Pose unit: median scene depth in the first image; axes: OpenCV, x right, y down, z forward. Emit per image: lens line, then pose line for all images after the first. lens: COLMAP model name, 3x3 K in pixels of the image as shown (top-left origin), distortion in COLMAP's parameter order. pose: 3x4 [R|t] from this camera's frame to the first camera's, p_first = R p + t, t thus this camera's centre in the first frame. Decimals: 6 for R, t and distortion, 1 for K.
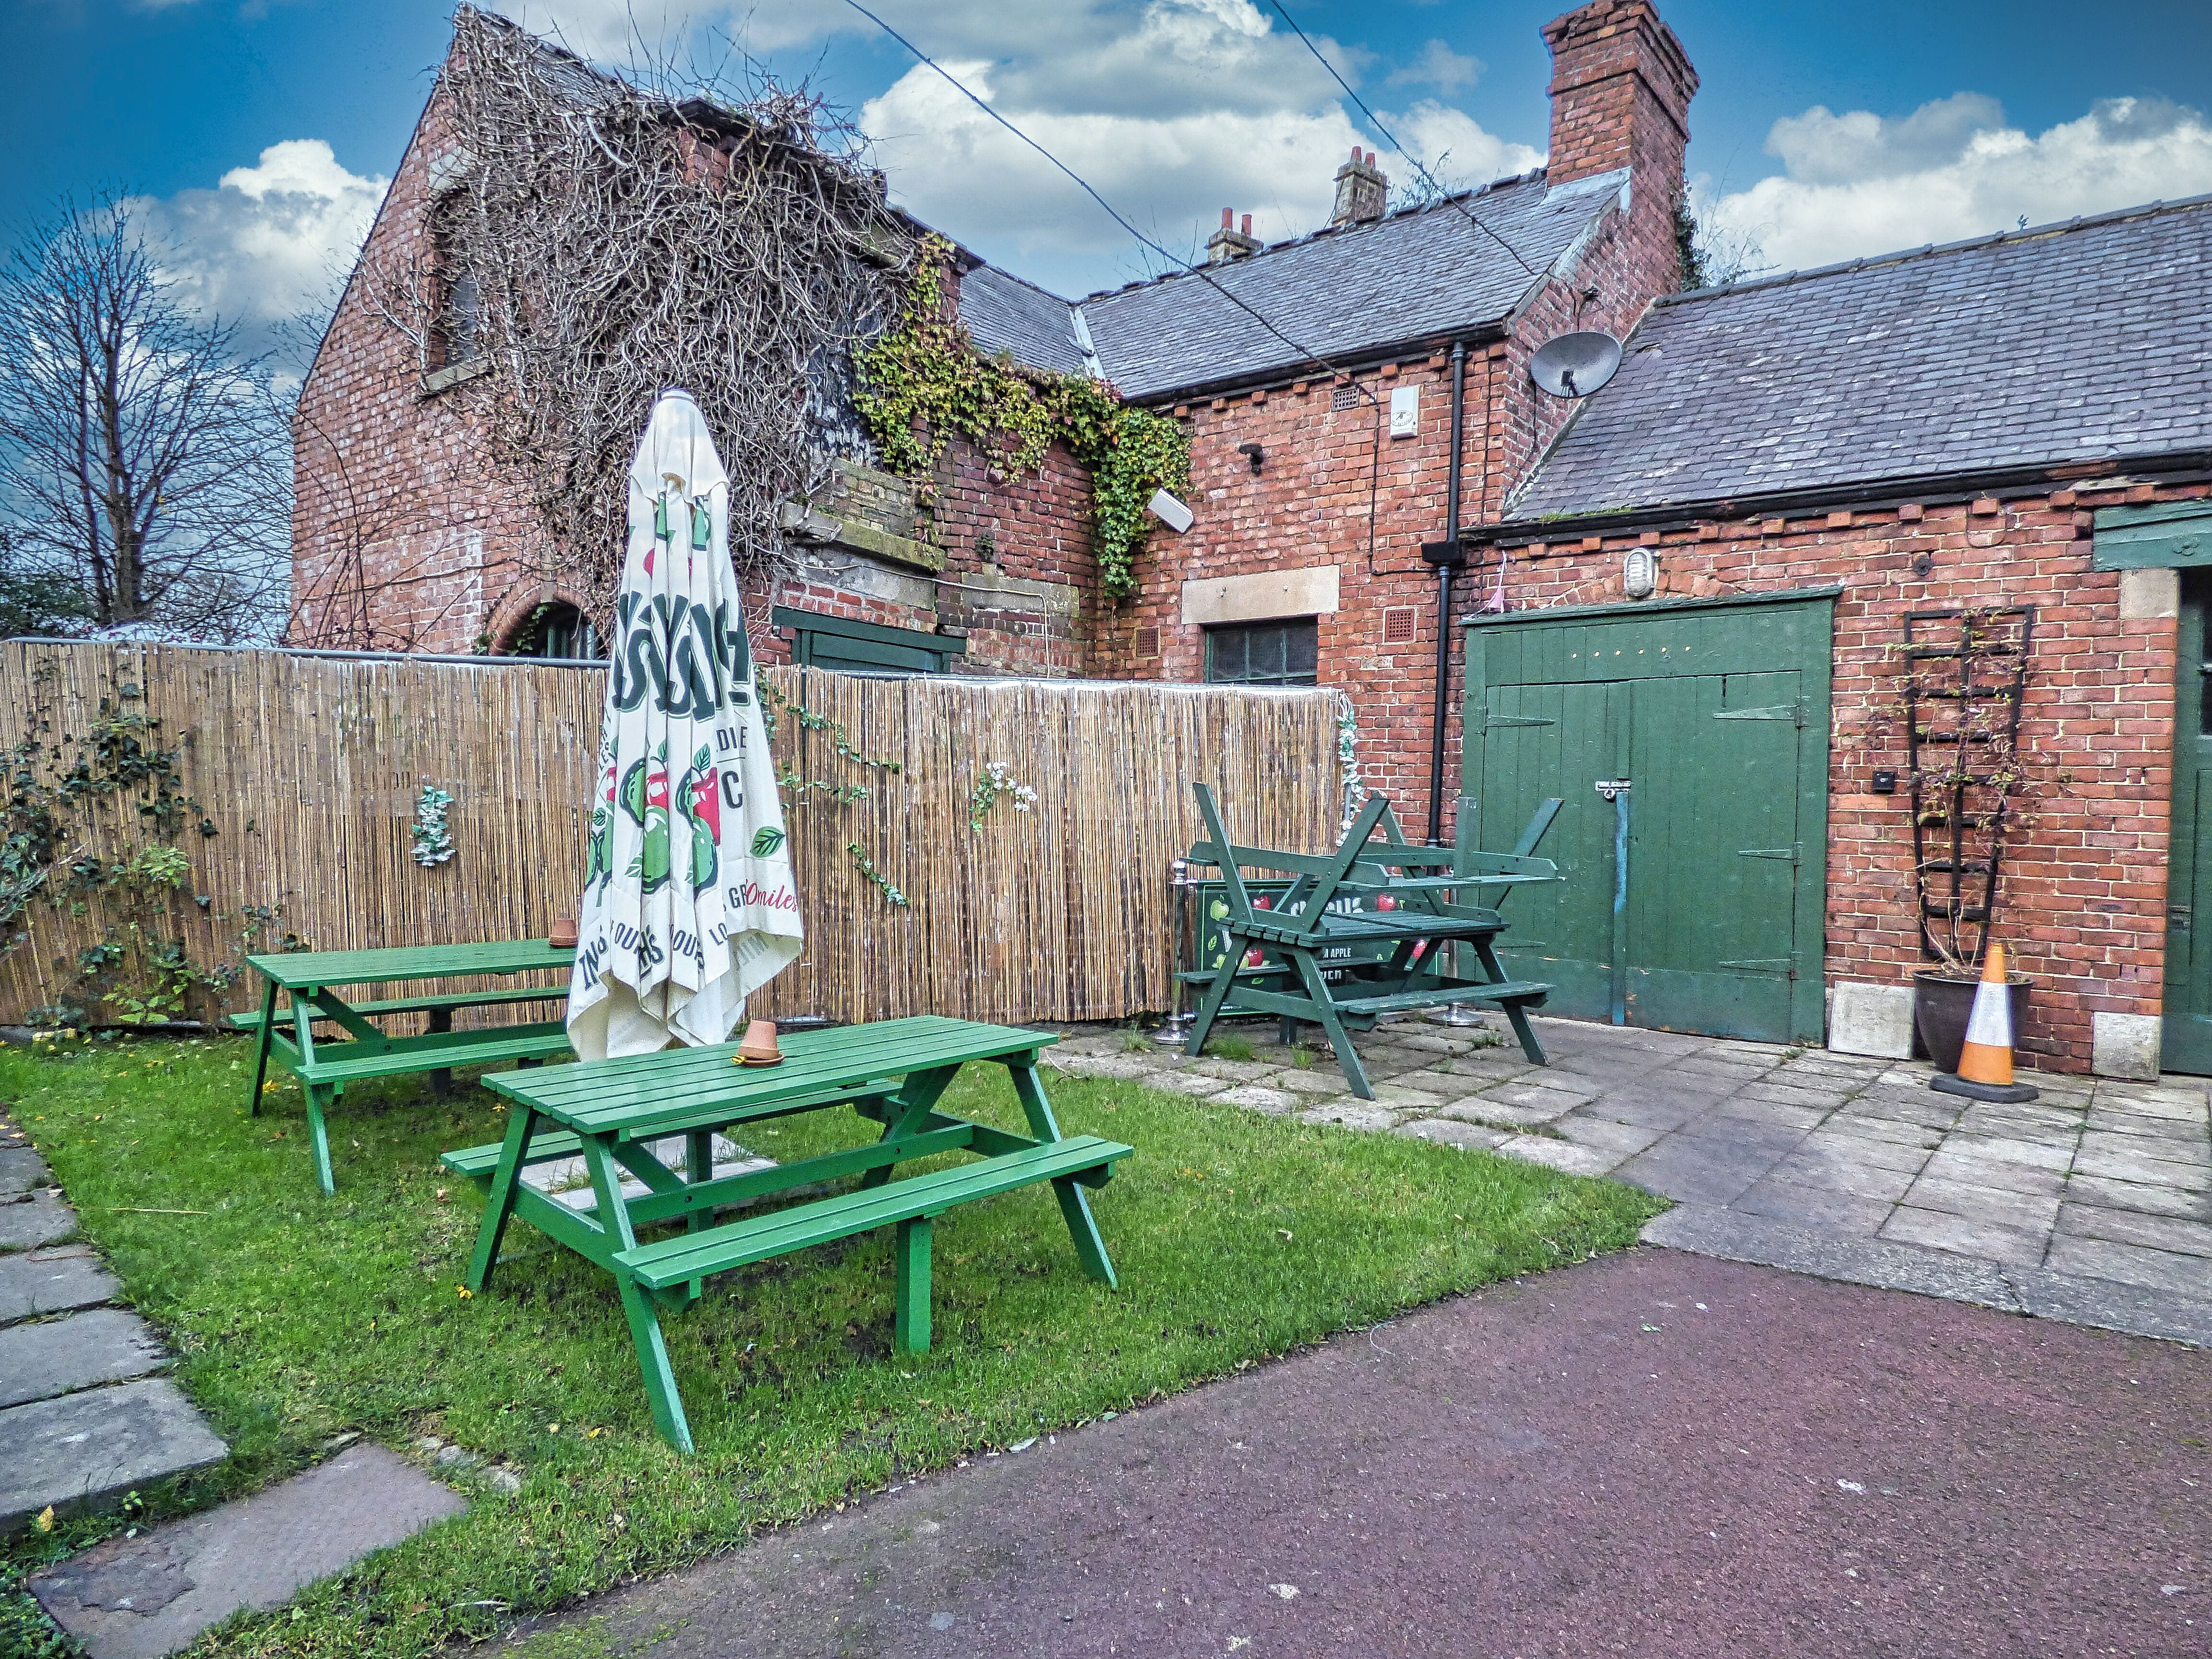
lens RADIAL K [[1336.9, 0, 1106.3], [0, 1336.9, 841.8], [0, 0, 1]] dist [-0.000145, 0.001237]
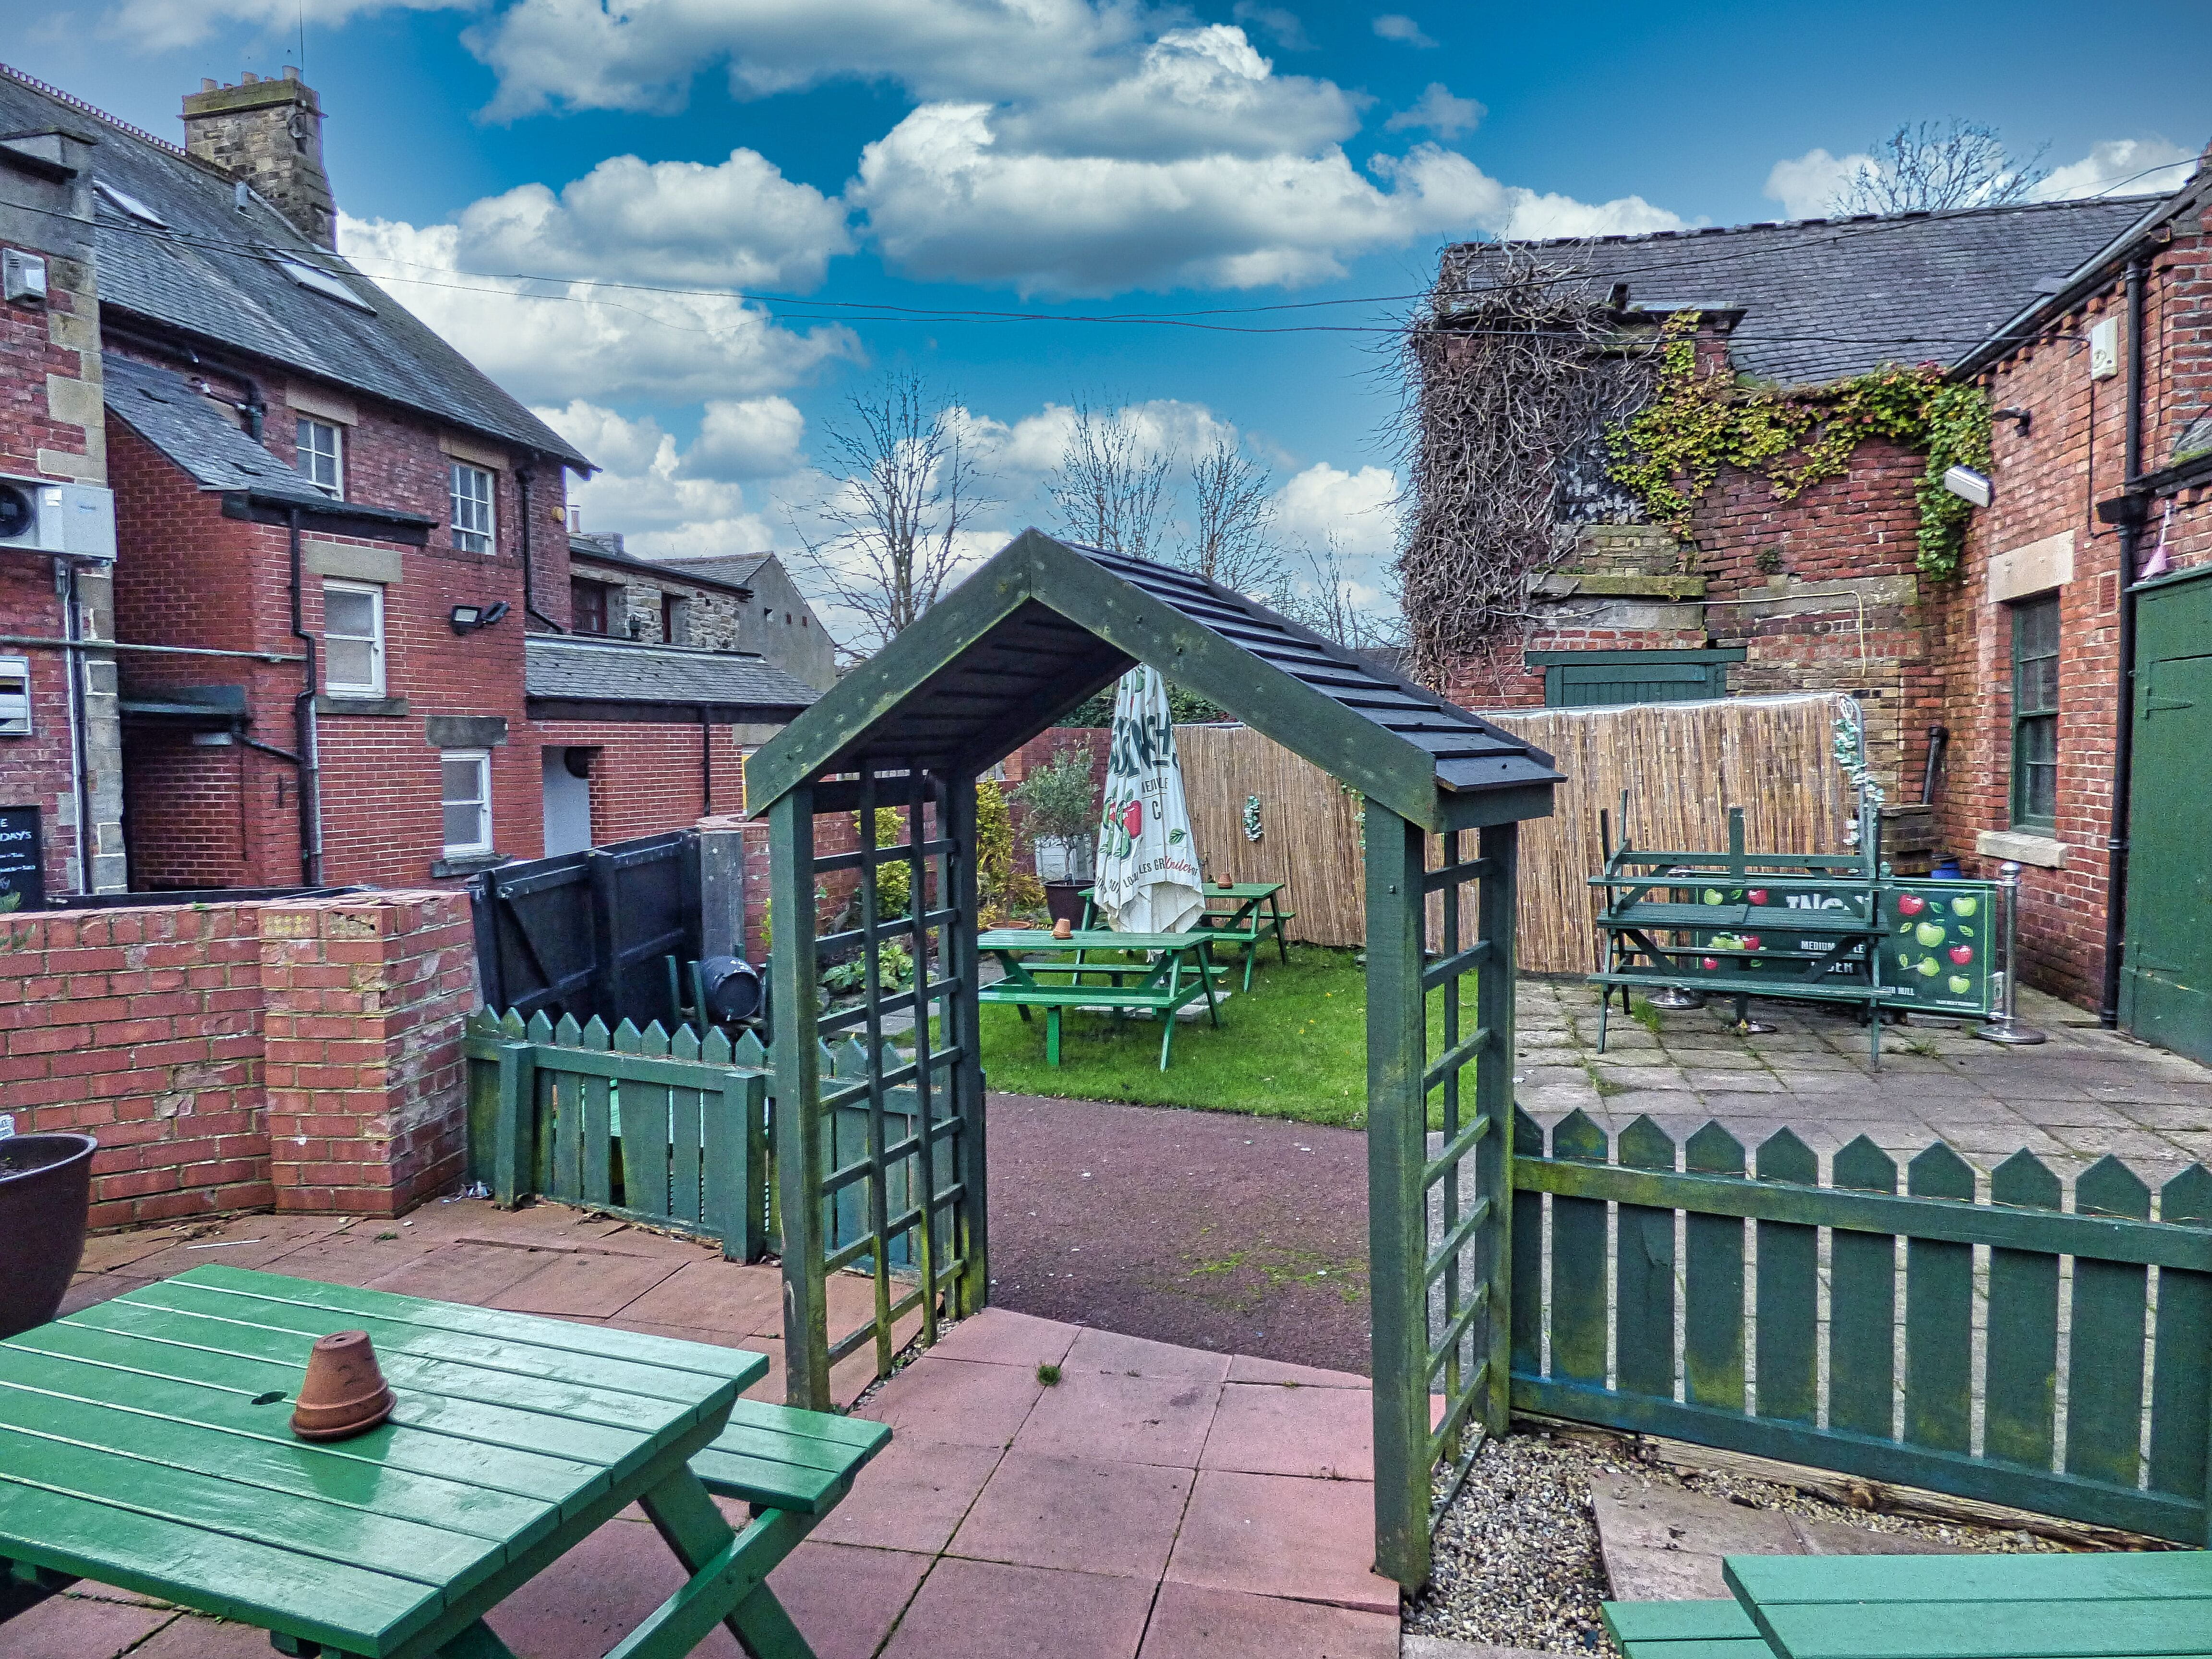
lens RADIAL K [[1350.8, 0, 1112.7], [0, 1350.8, 828.2], [0, 0, 1]] dist [-0.007177, 0.000191]
pose [[0.446622, 0.020501, -0.894488, 0.762316], [-0.001225, 0.999751, 0.022301, -0.028482], [0.894722, -0.008864, 0.446536, 0.021882]]
